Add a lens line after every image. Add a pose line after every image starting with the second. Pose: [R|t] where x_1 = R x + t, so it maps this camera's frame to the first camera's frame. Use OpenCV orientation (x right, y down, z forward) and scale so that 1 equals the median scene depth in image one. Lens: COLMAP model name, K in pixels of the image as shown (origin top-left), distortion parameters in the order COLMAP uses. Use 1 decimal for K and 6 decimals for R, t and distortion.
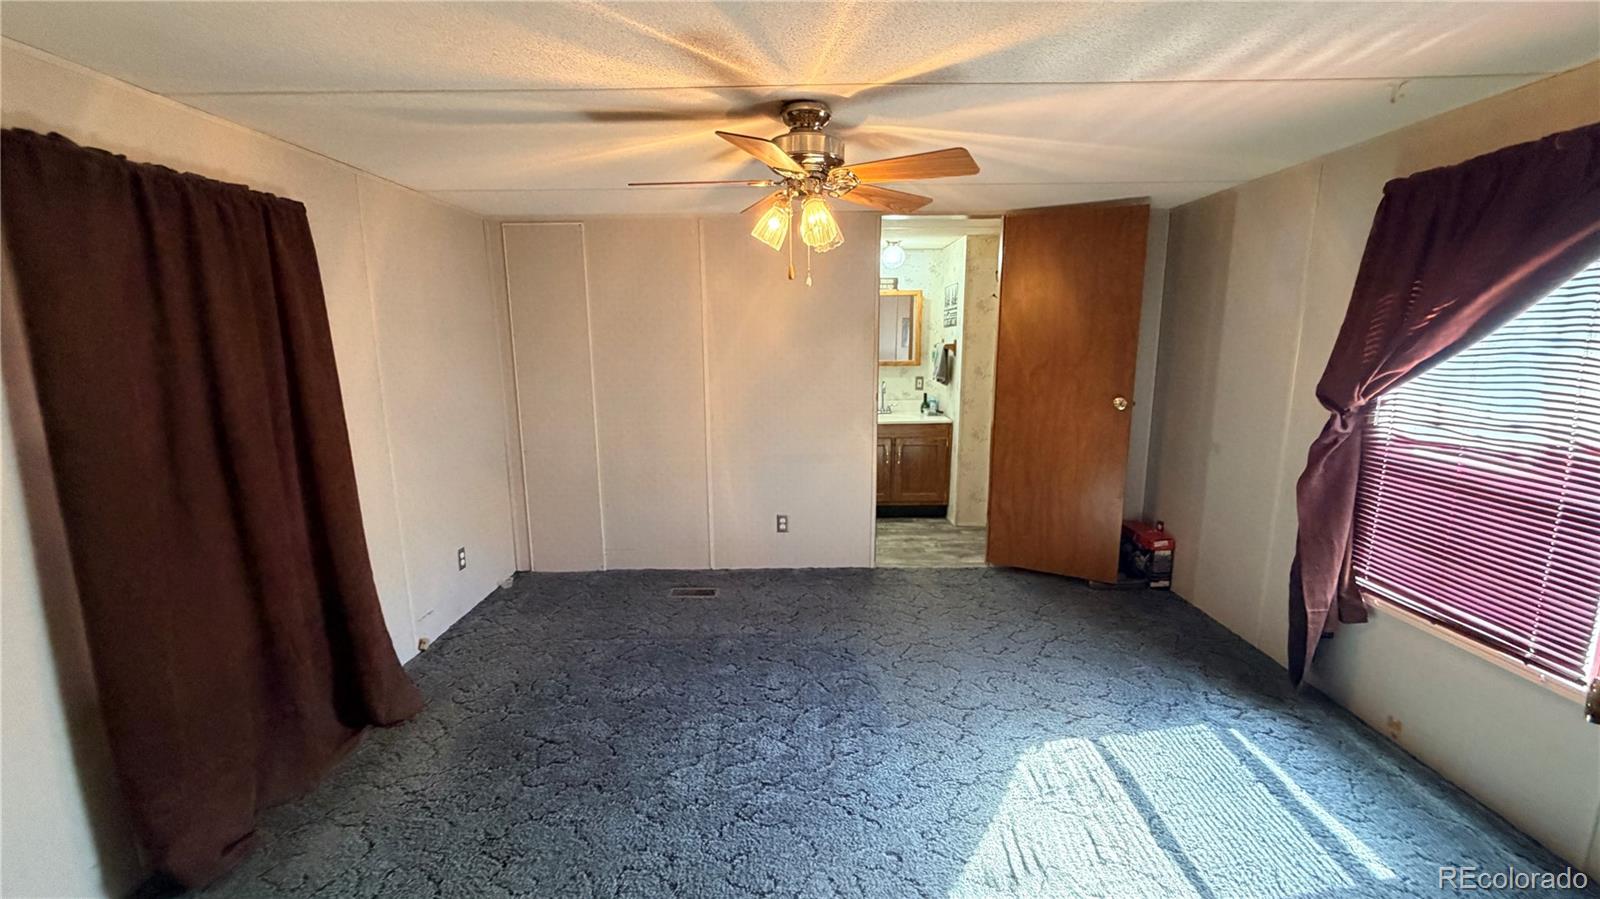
lens RADIAL K [[639.4, 0, 800.0], [0, 639.4, 449.5], [0, 0, 1]] dist [0.000198, 0.000078]
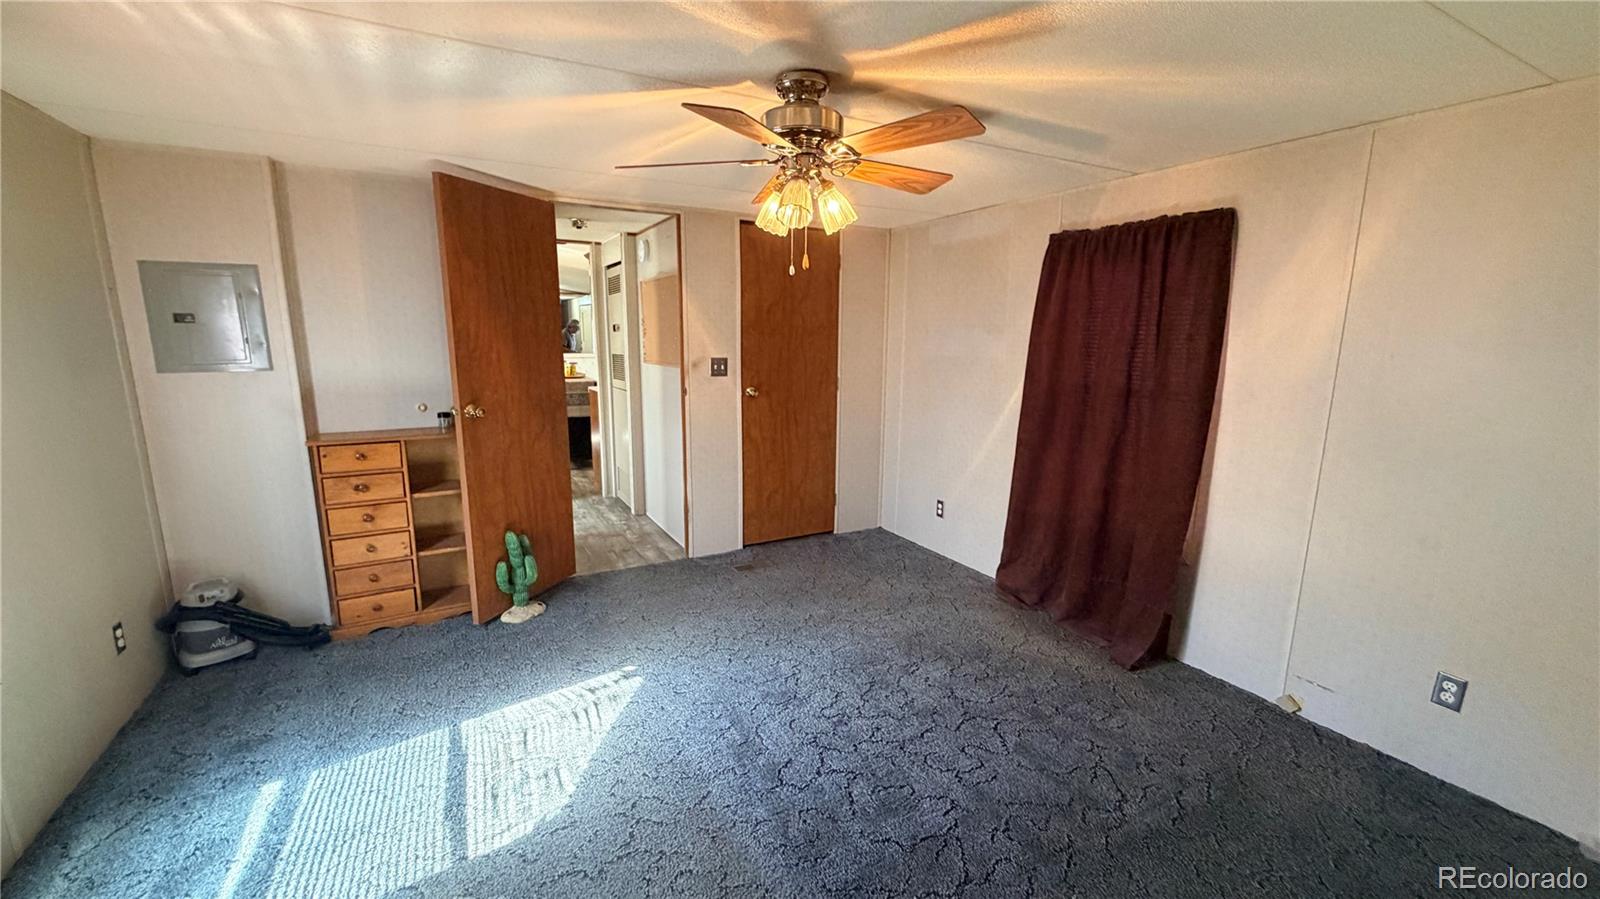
lens RADIAL K [[639.4, 0, 800.0], [0, 639.4, 449.5], [0, 0, 1]] dist [0.000198, 0.000078]
pose [[-0.875896, 0.091307, -0.473783, 0.496505], [-0.090507, 0.933411, 0.347208, -0.355798], [0.473936, 0.346998, -0.809306, 1.926126]]
